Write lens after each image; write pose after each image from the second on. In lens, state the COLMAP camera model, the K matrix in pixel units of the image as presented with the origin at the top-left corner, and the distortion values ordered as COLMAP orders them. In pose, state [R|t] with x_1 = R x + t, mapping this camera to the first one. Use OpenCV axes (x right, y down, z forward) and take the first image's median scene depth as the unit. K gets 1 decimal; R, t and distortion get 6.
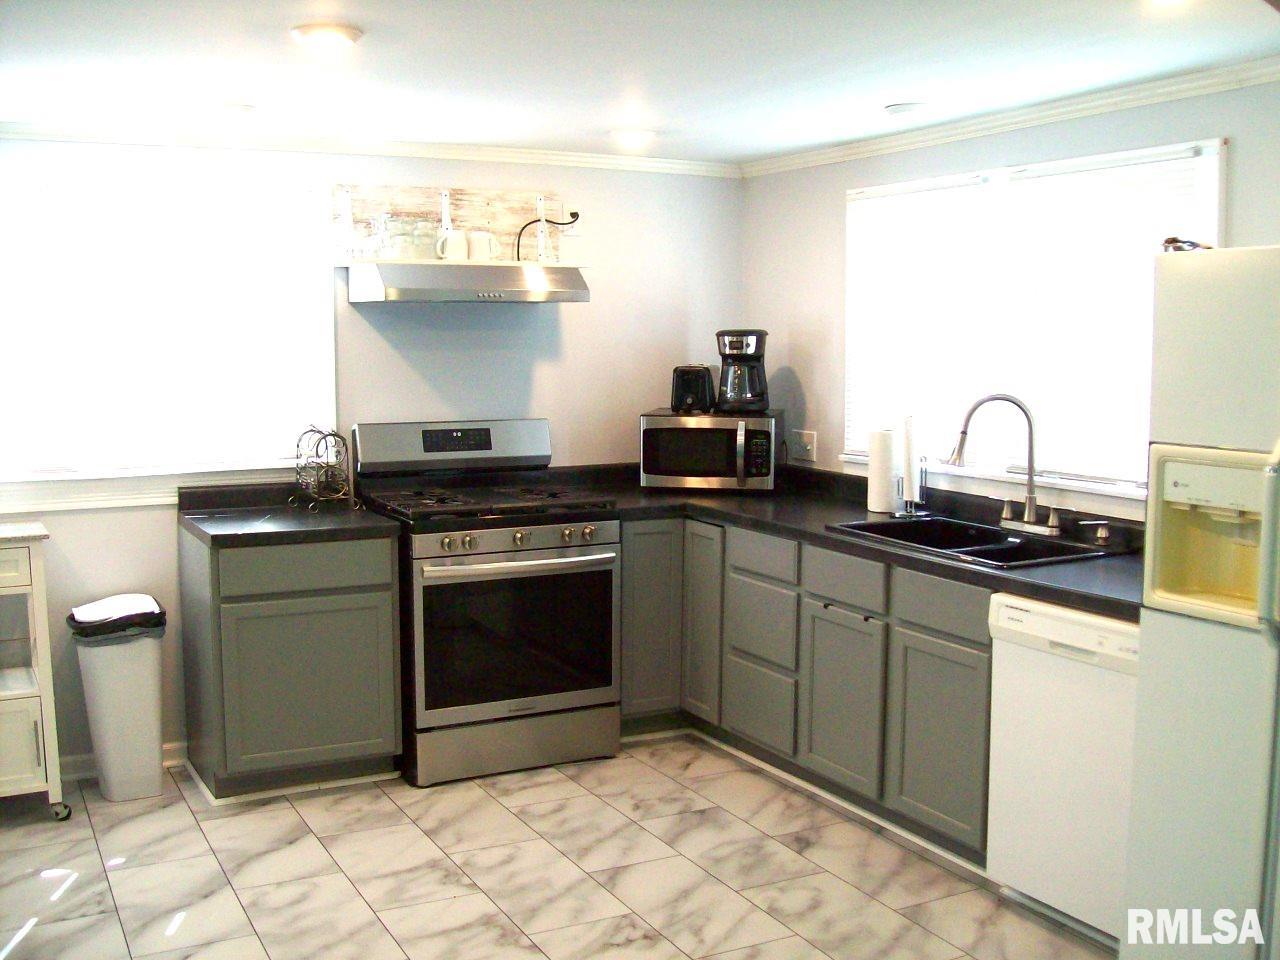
lens RADIAL K [[1352.9, 0, 643.9], [0, 1352.9, 481.7], [0, 0, 1]] dist [-0.135659, 0.000000]
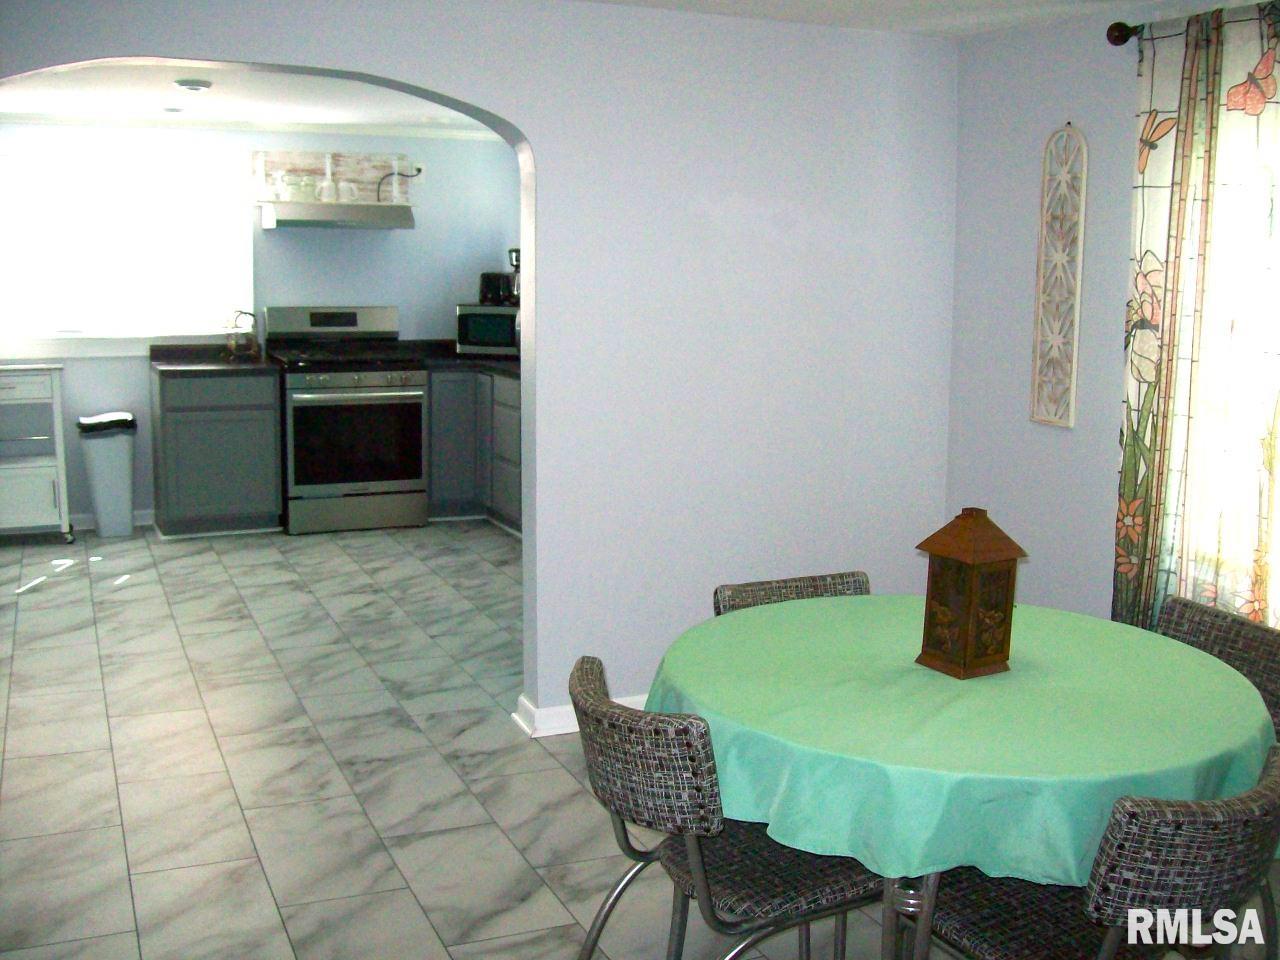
lens RADIAL K [[1352.9, 0, 637.4], [0, 1352.9, 479.7], [0, 0, 1]] dist [-0.135659, 0.000000]
pose [[0.997670, 0.026537, -0.062847, 0.322777], [-0.023138, 0.998262, 0.054201, 0.063609], [0.064176, -0.052620, 0.996550, -0.526826]]
